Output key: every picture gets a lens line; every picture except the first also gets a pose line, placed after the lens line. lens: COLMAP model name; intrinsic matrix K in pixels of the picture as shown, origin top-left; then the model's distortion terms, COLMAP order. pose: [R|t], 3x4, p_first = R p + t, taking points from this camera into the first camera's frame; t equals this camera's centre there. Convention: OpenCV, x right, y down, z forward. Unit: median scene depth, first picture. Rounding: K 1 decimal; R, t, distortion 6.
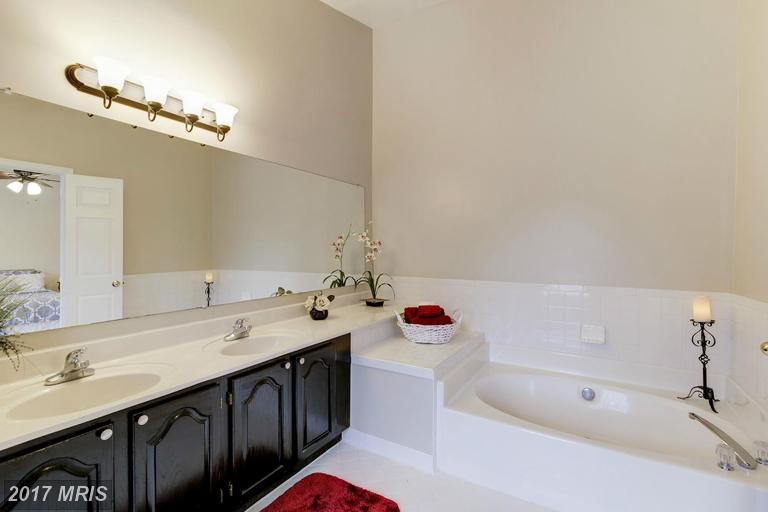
lens RADIAL K [[351.3, 0, 384.0], [0, 351.3, 256.0], [0, 0, 1]] dist [0.000491, 0.000037]
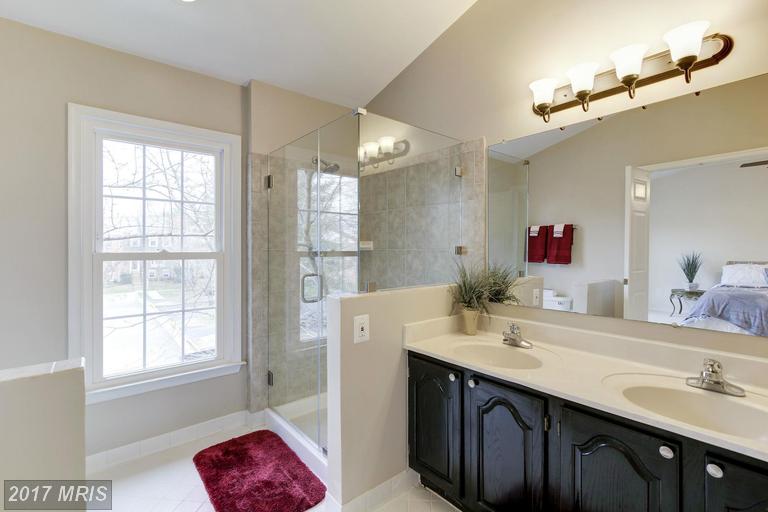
lens RADIAL K [[351.3, 0, 384.0], [0, 351.3, 256.0], [0, 0, 1]] dist [0.000491, 0.000037]
pose [[-0.344816, 0.008528, -0.938631, 0.390337], [-0.019577, 0.999676, 0.016274, 0.005168], [0.938466, 0.023987, -0.344538, 0.756953]]
